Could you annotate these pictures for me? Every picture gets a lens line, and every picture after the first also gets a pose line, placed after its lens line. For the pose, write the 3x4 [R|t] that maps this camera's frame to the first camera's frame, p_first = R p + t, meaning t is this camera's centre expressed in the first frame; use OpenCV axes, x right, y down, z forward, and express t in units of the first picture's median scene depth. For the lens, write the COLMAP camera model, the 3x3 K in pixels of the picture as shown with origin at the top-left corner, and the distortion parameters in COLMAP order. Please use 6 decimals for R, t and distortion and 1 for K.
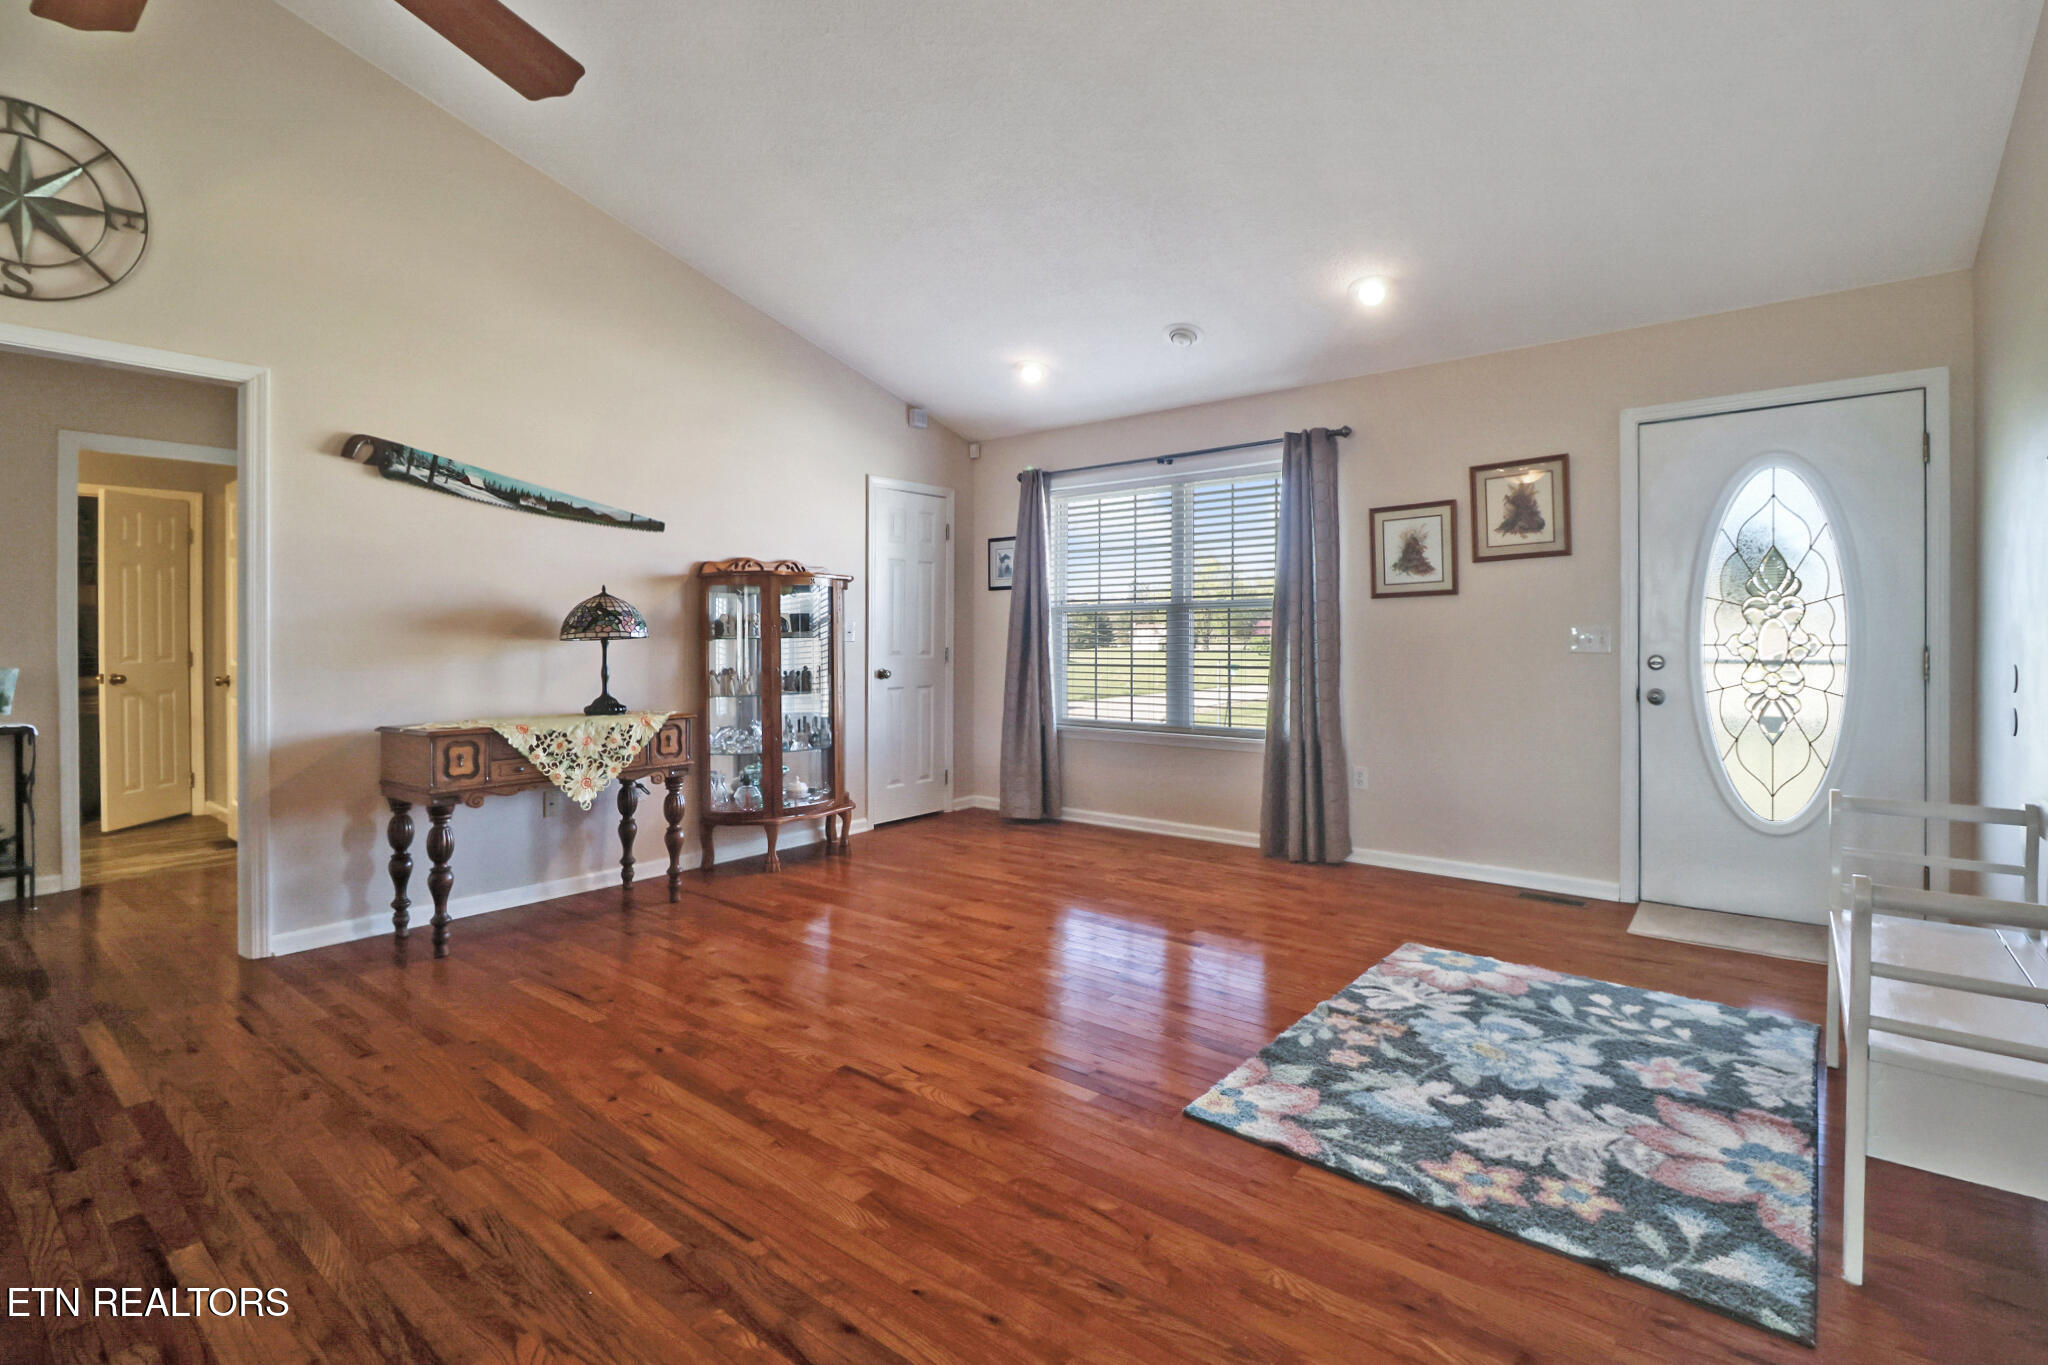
lens RADIAL K [[957.9, 0, 1016.3], [0, 957.9, 646.7], [0, 0, 1]] dist [-0.001298, -0.000536]
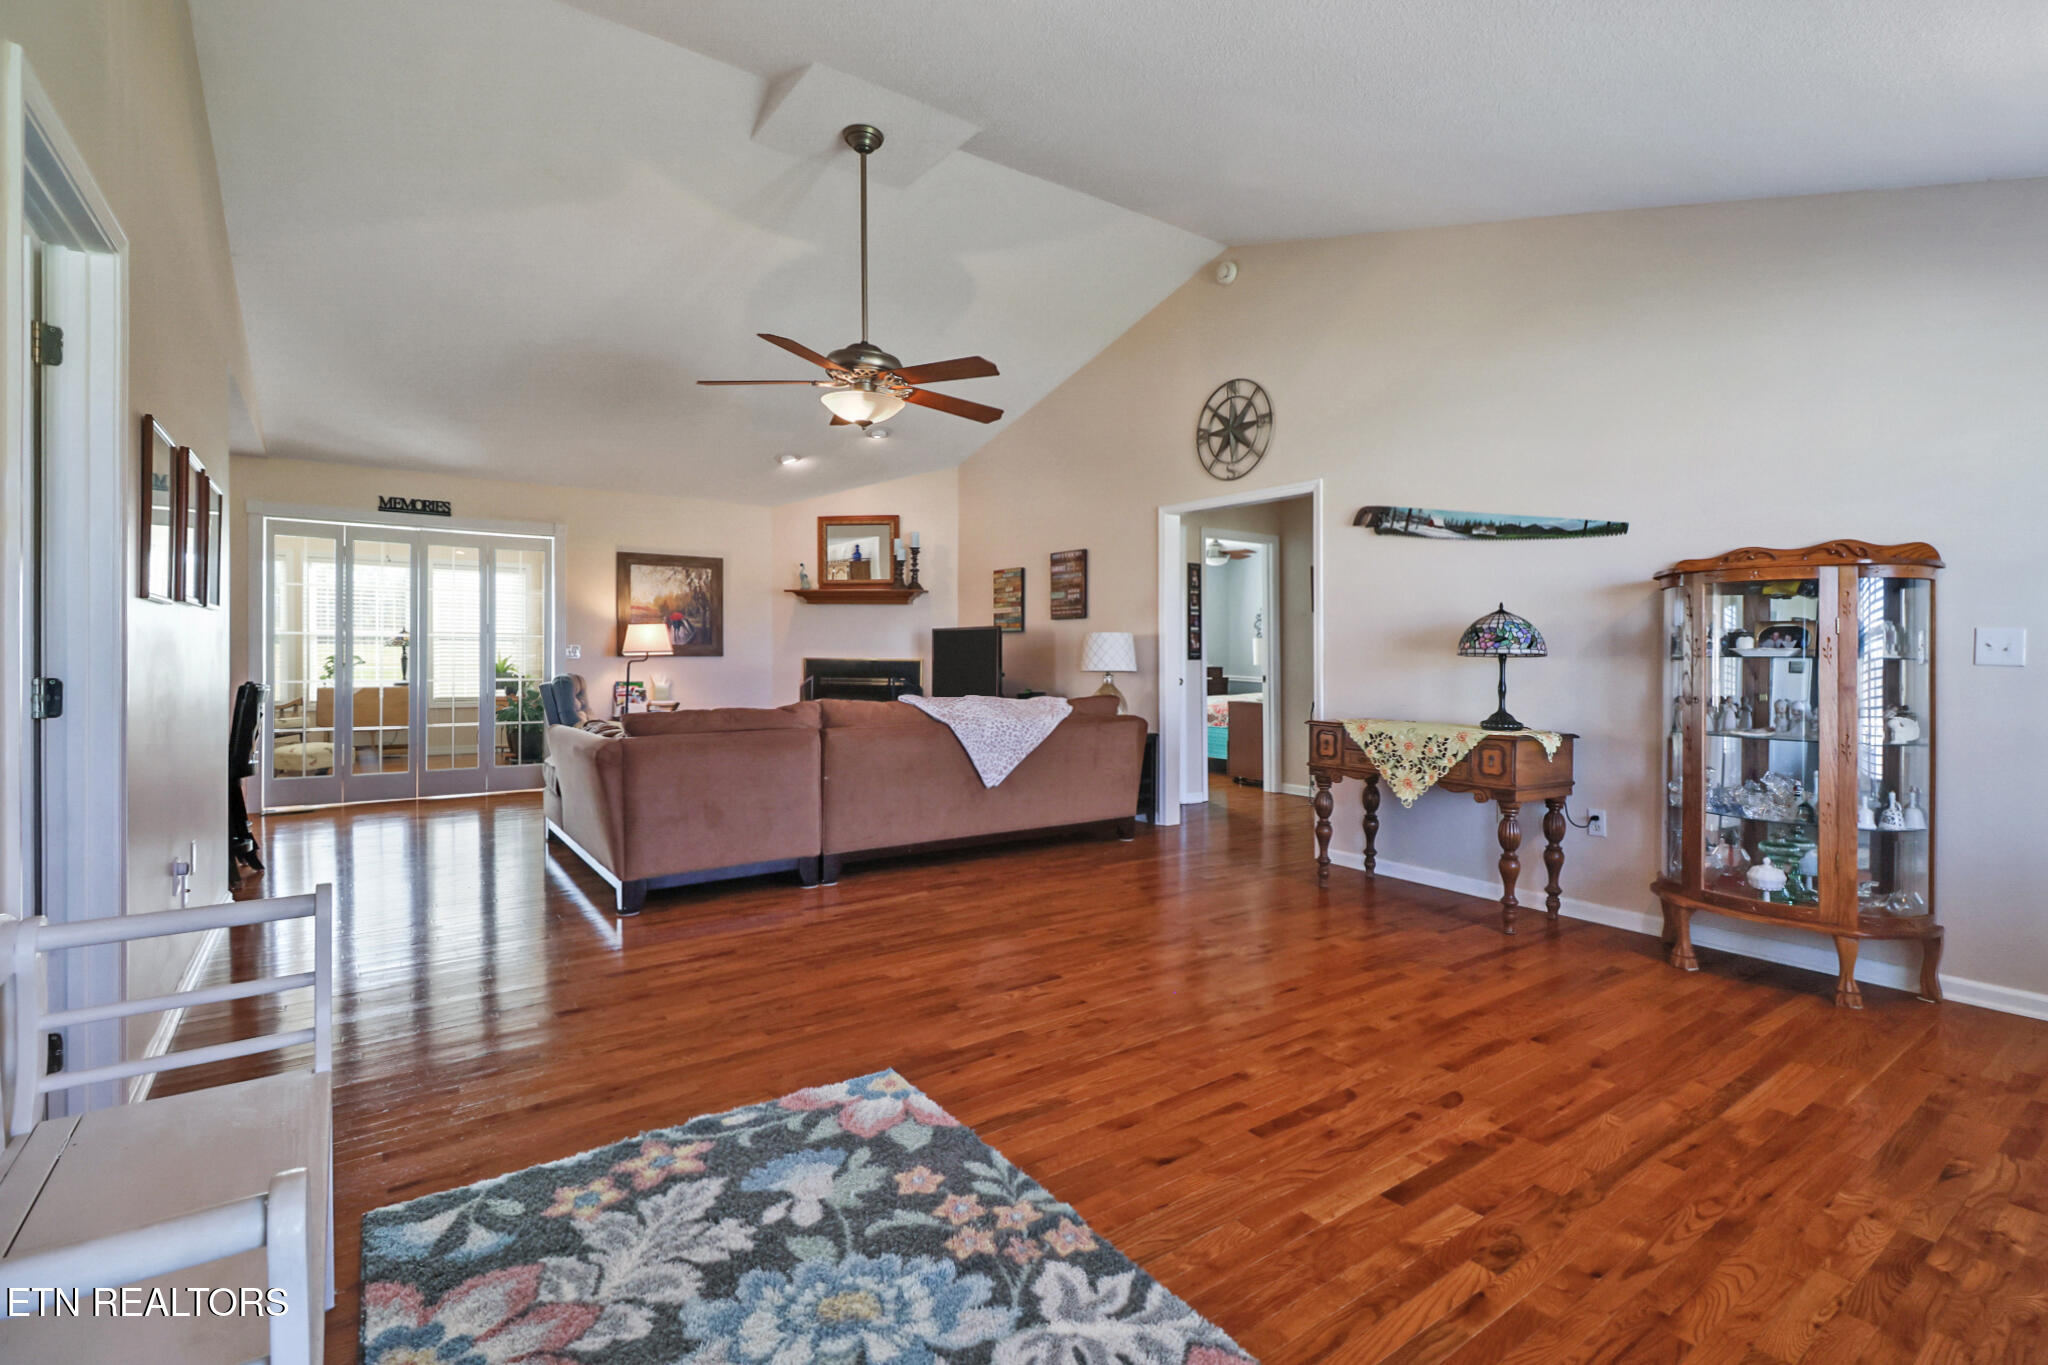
lens RADIAL K [[945.3, 0, 1048.5], [0, 945.3, 636.7], [0, 0, 1]] dist [0.000609, 0.001310]
pose [[-0.250098, -0.013714, -0.968123, 0.878100], [-0.013929, 0.999847, -0.010565, -0.014233], [0.968120, 0.010843, -0.250250, 1.046453]]
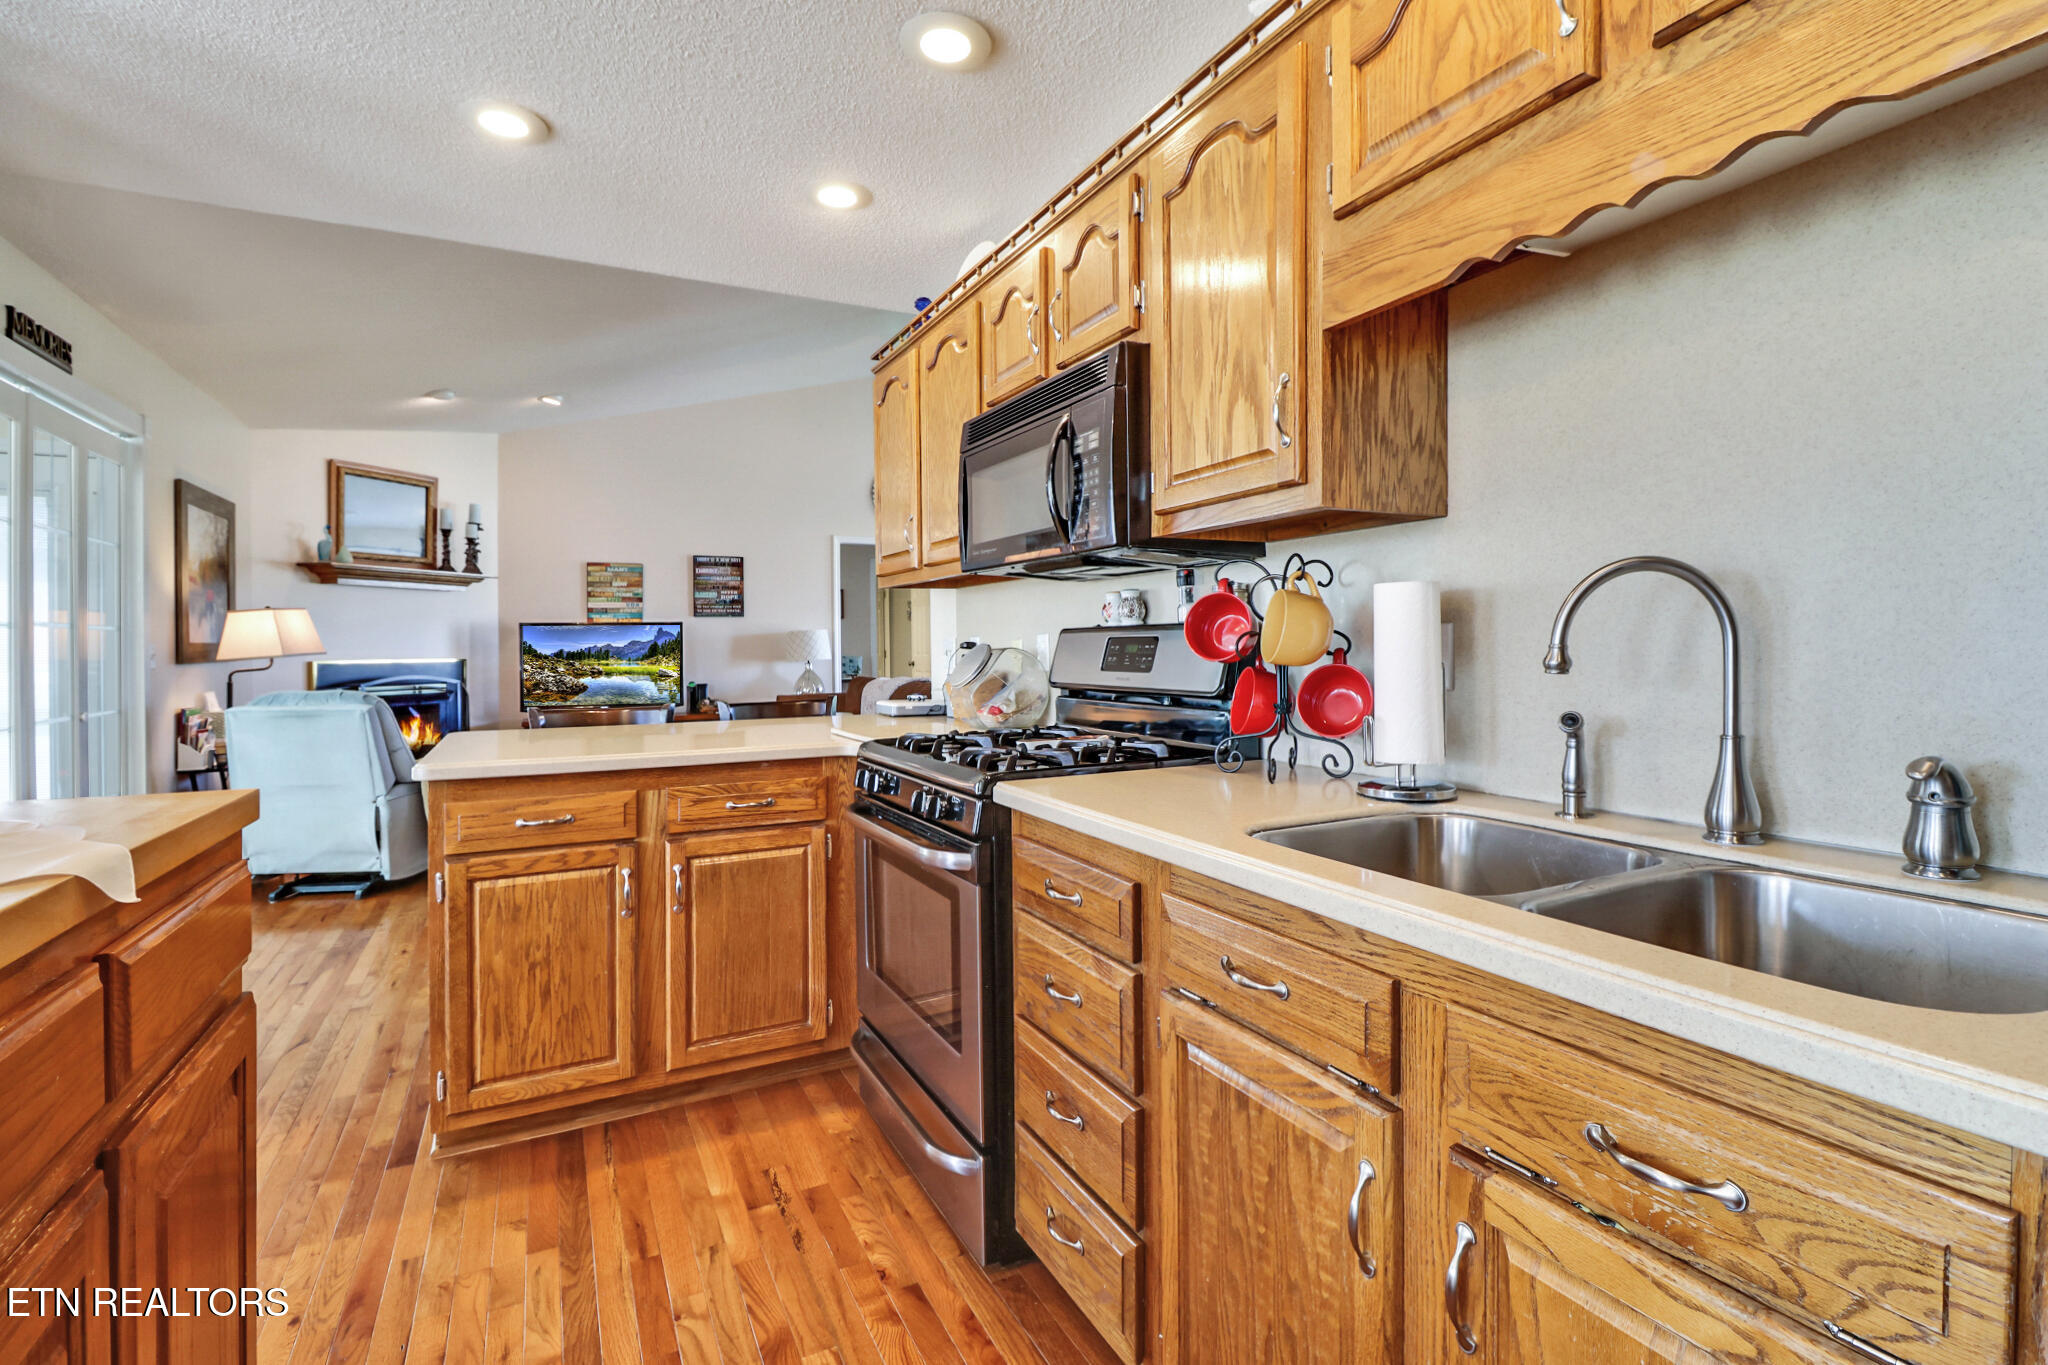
lens RADIAL K [[947.8, 0, 1033.7], [0, 947.8, 647.4], [0, 0, 1]] dist [-0.000457, -0.011294]
pose [[0.916555, -0.003886, -0.399891, 0.472369], [0.003432, 0.999992, -0.001852, 0.008603], [0.399895, 0.000325, 0.916561, -1.454857]]
